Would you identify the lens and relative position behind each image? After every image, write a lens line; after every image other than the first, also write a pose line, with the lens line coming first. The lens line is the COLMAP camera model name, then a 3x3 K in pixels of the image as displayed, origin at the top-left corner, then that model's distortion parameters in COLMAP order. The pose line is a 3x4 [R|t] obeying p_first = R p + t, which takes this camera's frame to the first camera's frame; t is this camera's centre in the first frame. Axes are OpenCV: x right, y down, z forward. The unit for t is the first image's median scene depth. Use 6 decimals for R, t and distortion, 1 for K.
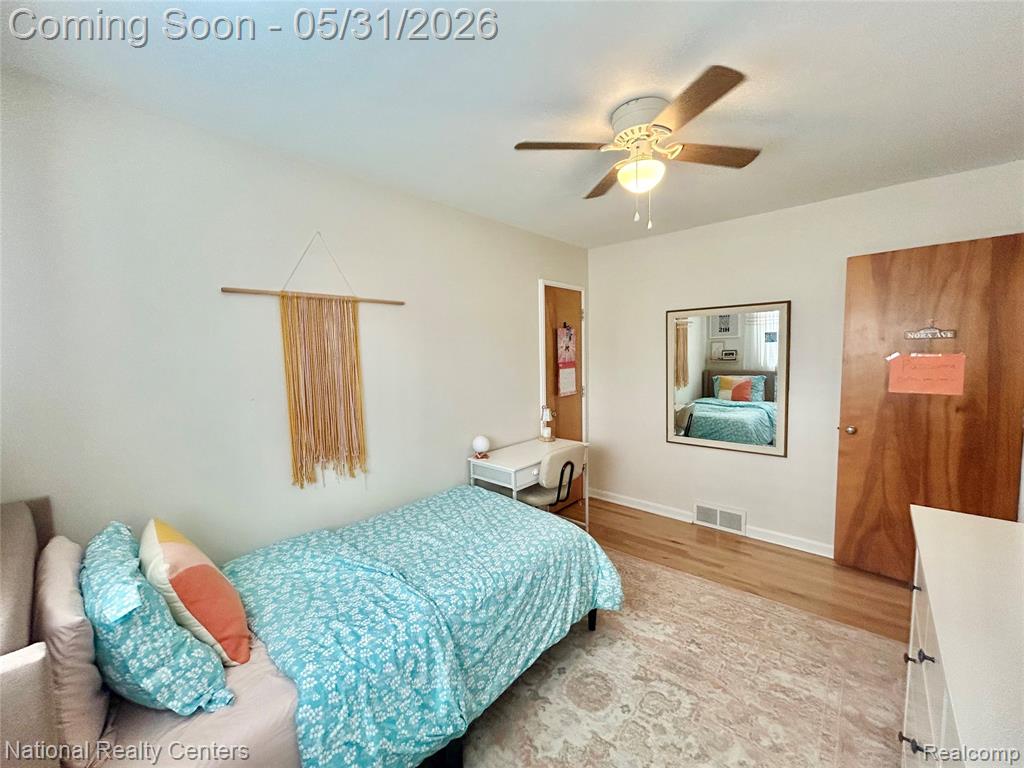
lens RADIAL K [[412.1, 0, 509.9], [0, 412.1, 384.9], [0, 0, 1]] dist [-0.000359, 0.001193]
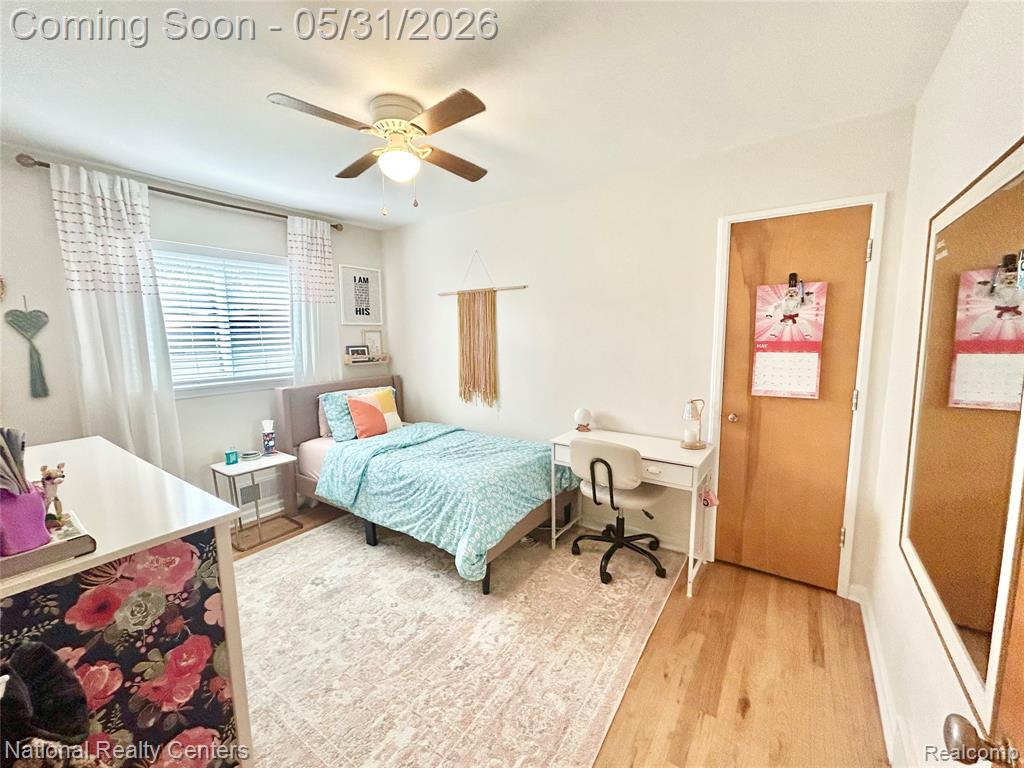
lens RADIAL K [[412.1, 0, 508.3], [0, 412.1, 381.5], [0, 0, 1]] dist [-0.000359, 0.001193]
pose [[0.111558, 0.137485, -0.984202, 1.216627], [-0.074212, 0.988771, 0.129711, -0.080425], [0.990983, 0.058570, 0.120509, 0.944177]]
